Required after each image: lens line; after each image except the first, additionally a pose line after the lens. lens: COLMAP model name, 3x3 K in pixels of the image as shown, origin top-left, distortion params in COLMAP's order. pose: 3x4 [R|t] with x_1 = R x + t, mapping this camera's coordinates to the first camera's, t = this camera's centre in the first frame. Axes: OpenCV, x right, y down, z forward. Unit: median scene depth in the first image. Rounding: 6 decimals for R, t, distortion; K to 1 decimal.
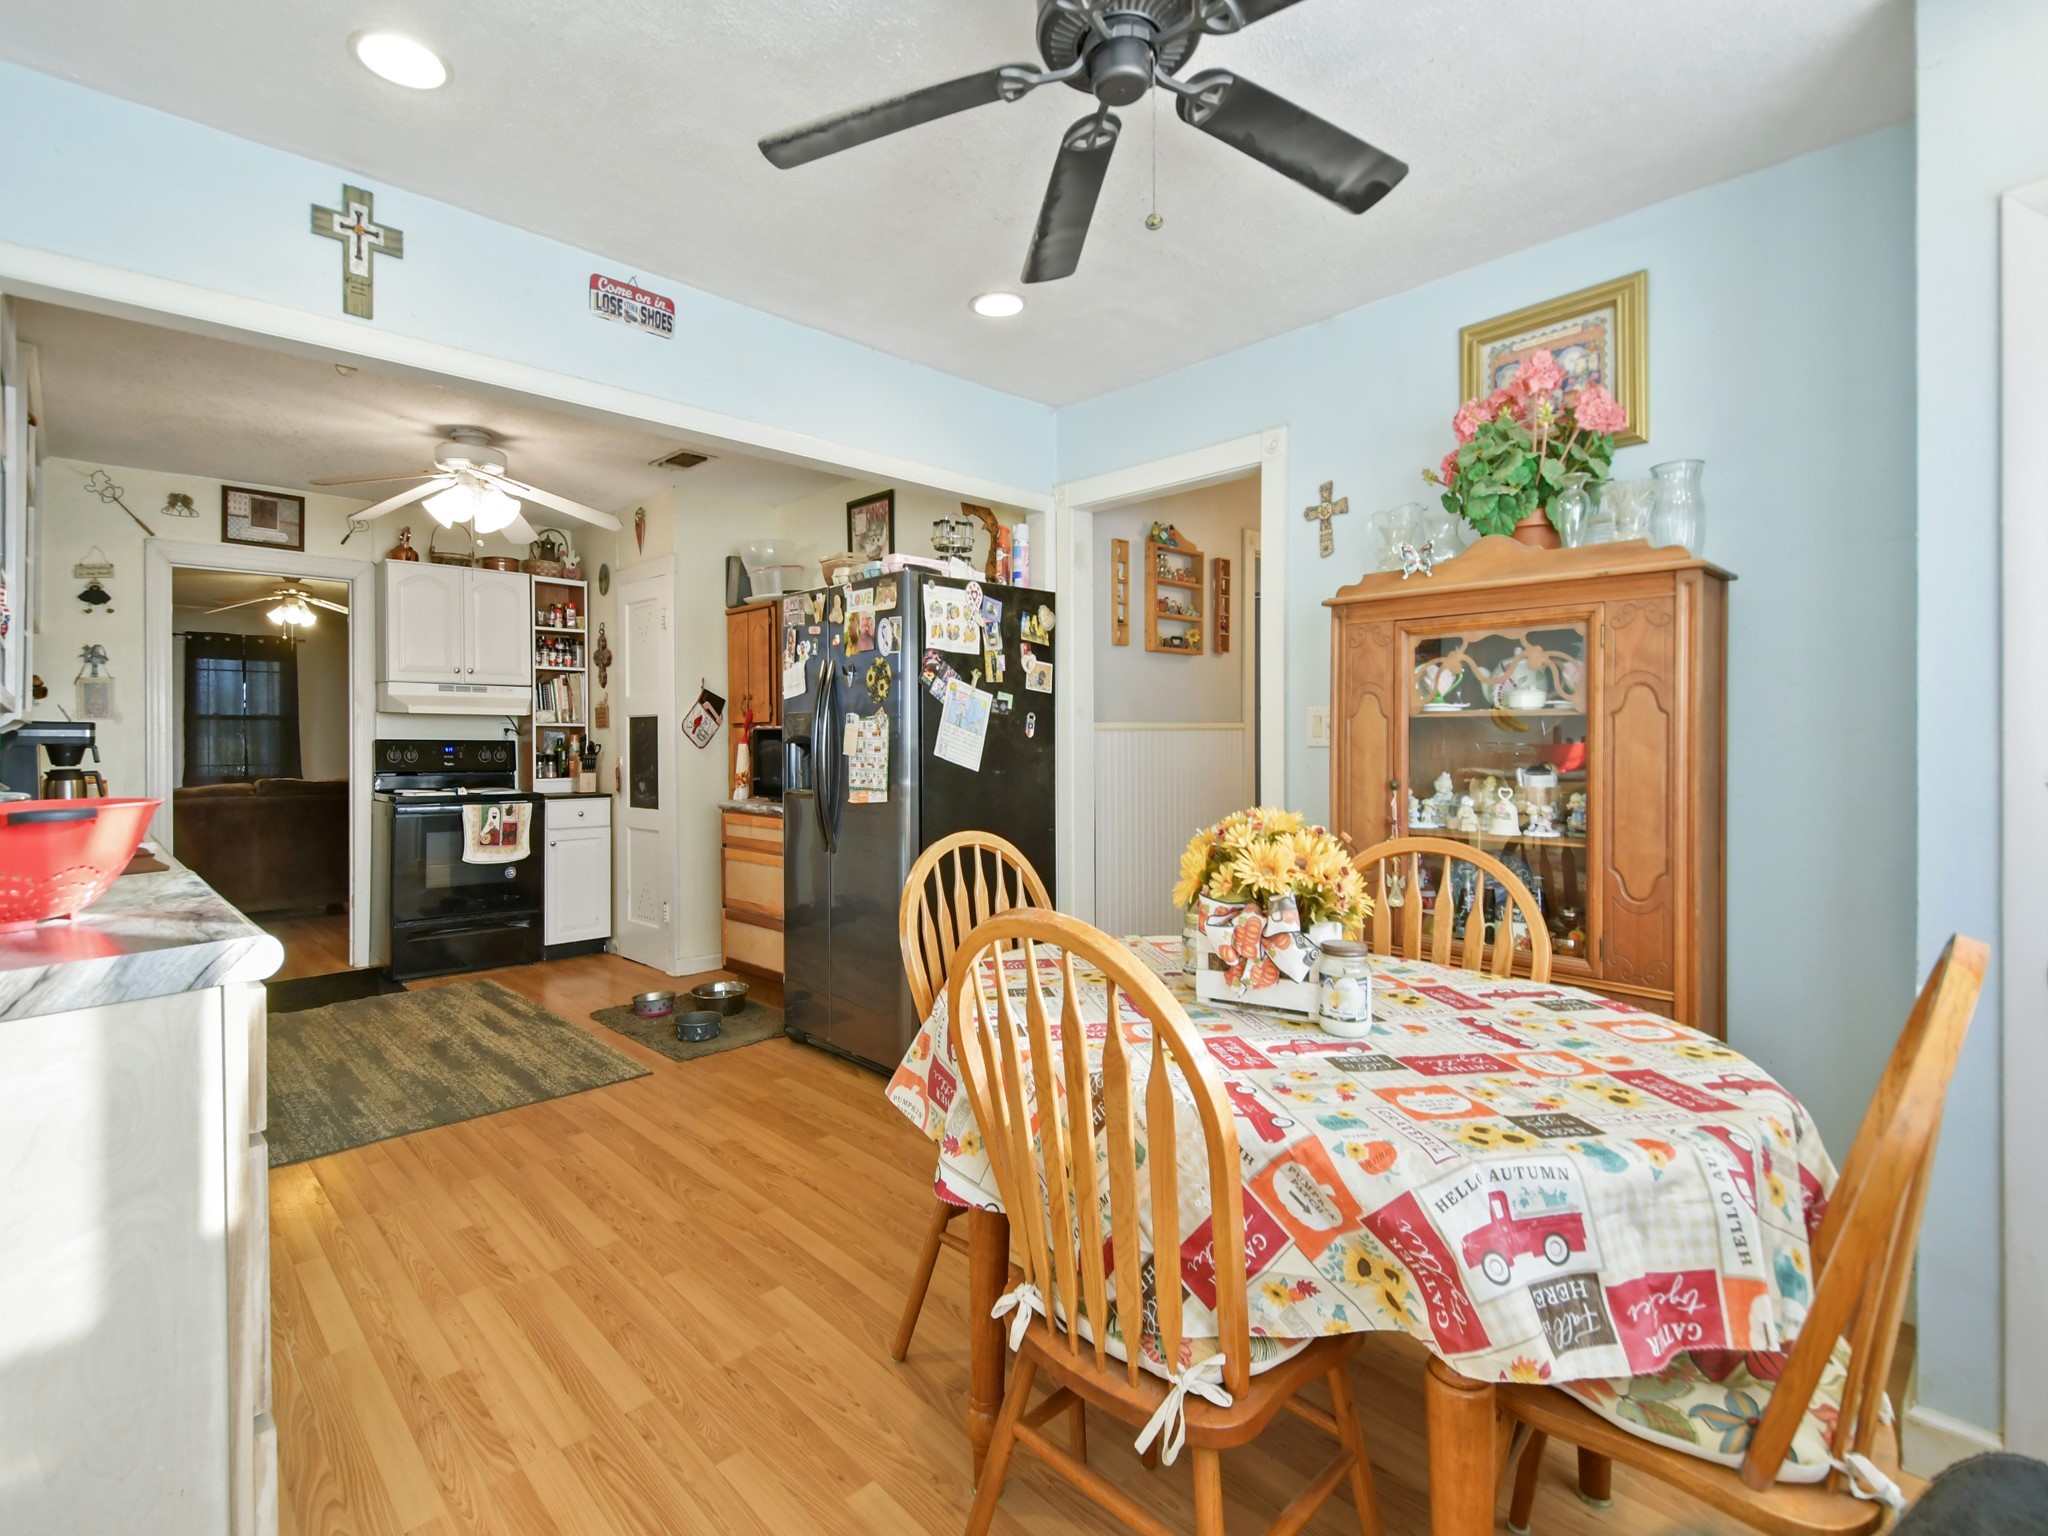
lens RADIAL K [[968.3, 0, 1007.0], [0, 968.3, 751.7], [0, 0, 1]] dist [0.053068, -0.028071]
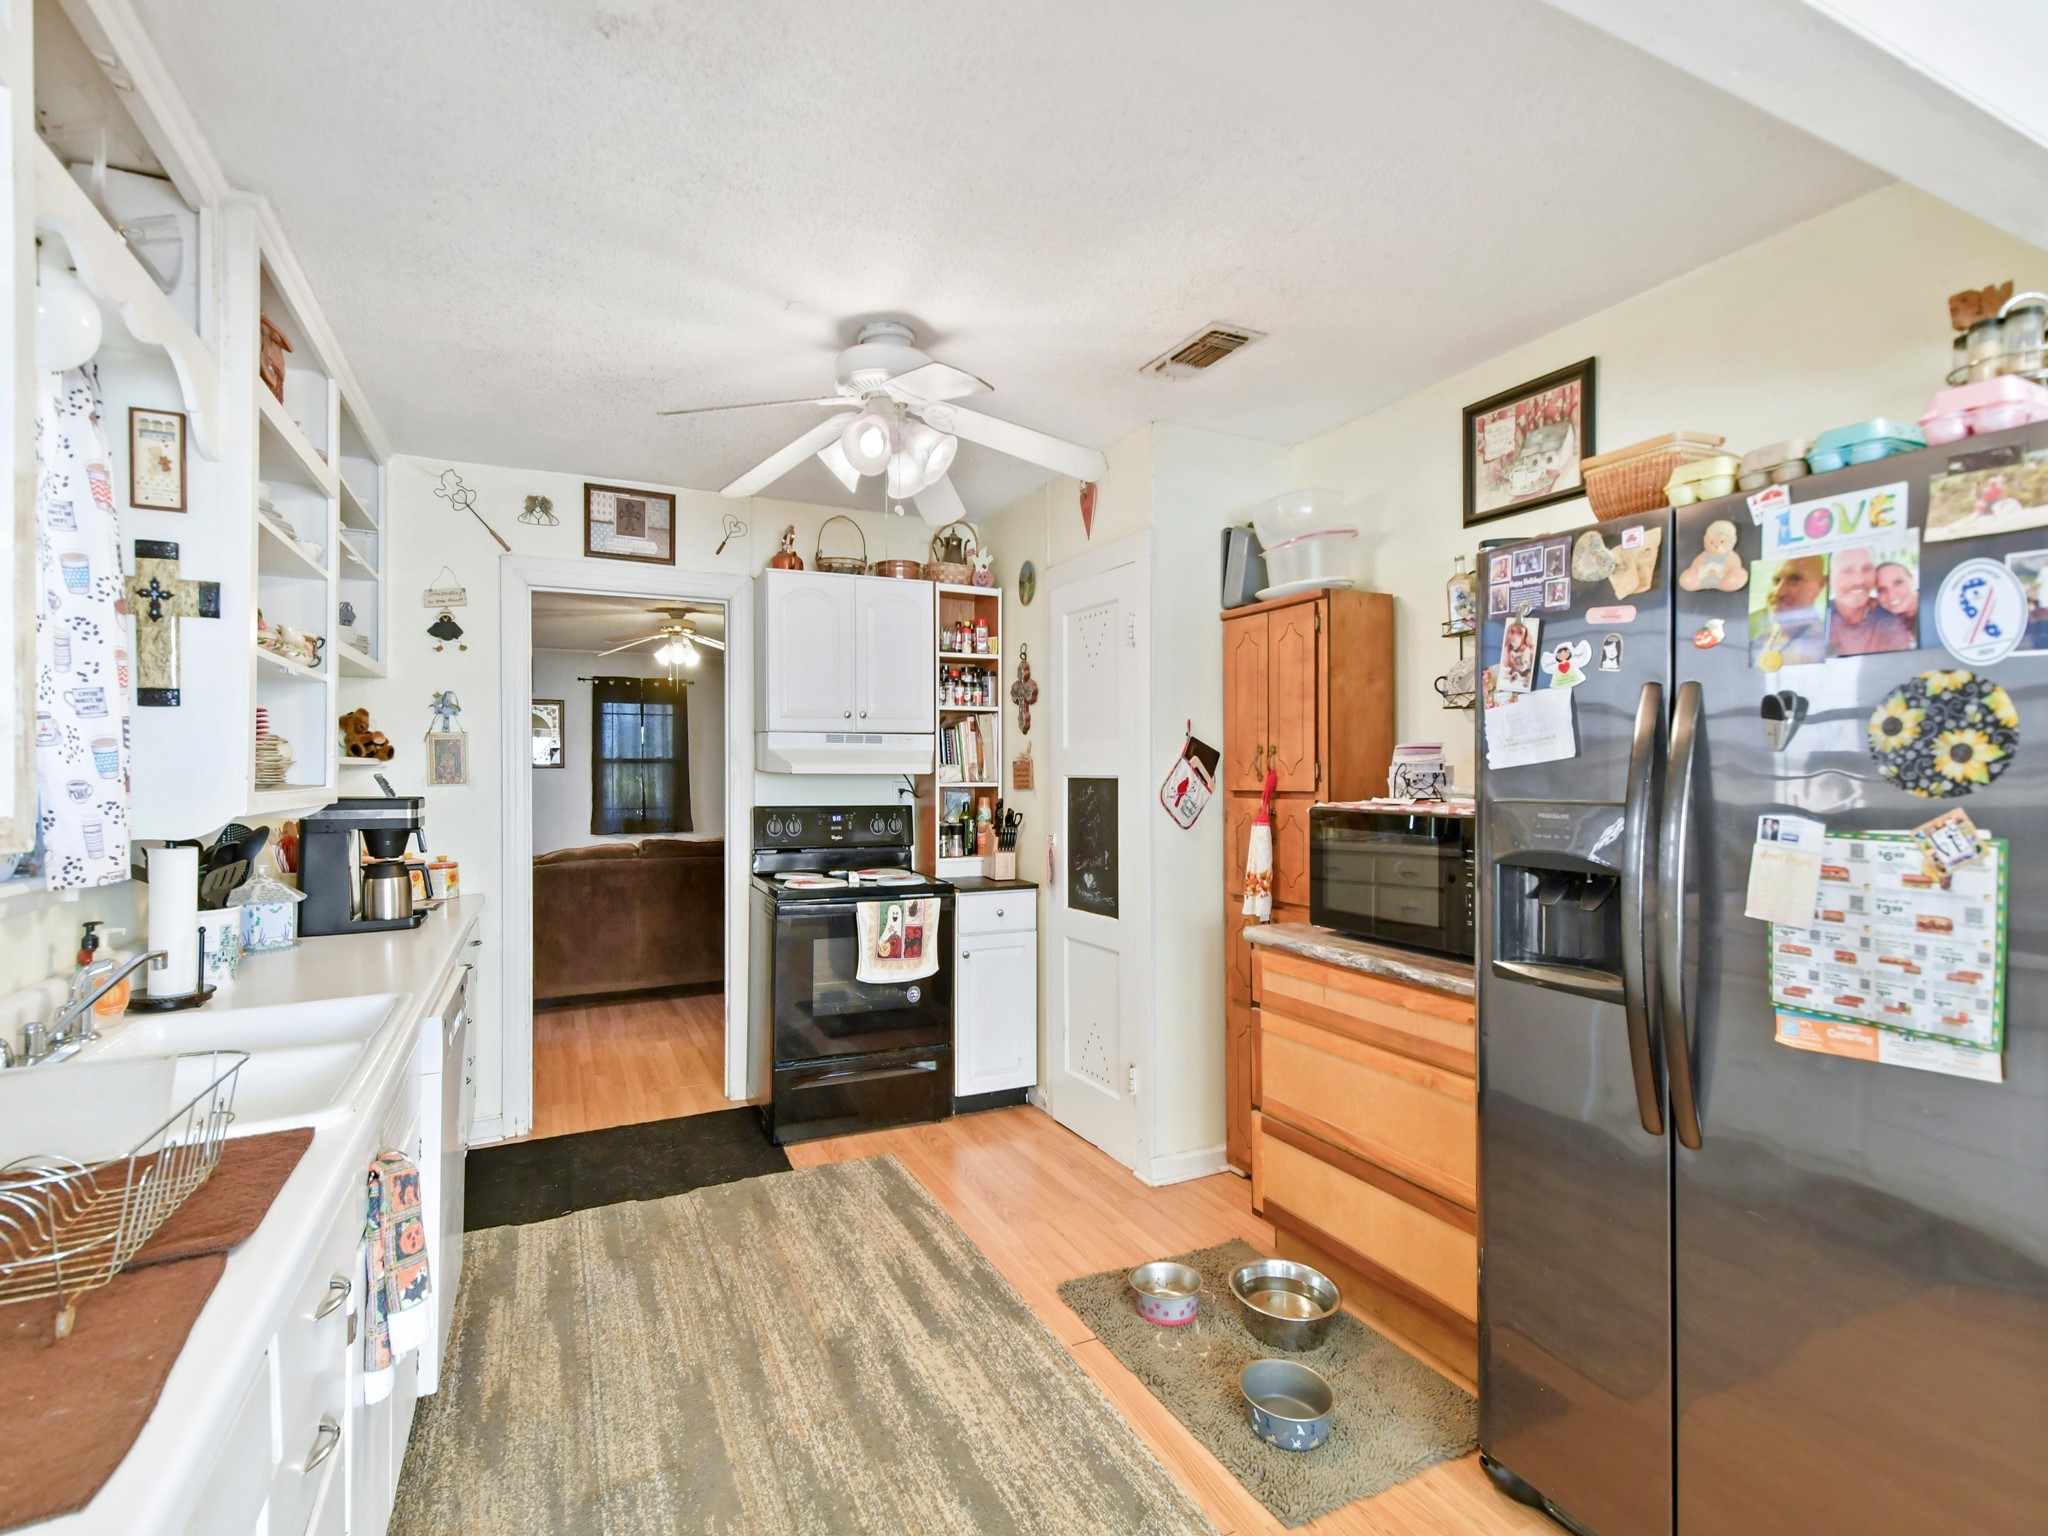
lens RADIAL K [[963.0, 0, 1019.6], [0, 963.0, 785.5], [0, 0, 1]] dist [0.056308, -0.039767]
pose [[0.954206, 0.005331, -0.299104, -0.219964], [-0.003403, 0.999970, 0.006967, -0.035068], [0.299132, -0.005630, 0.954195, 0.345956]]
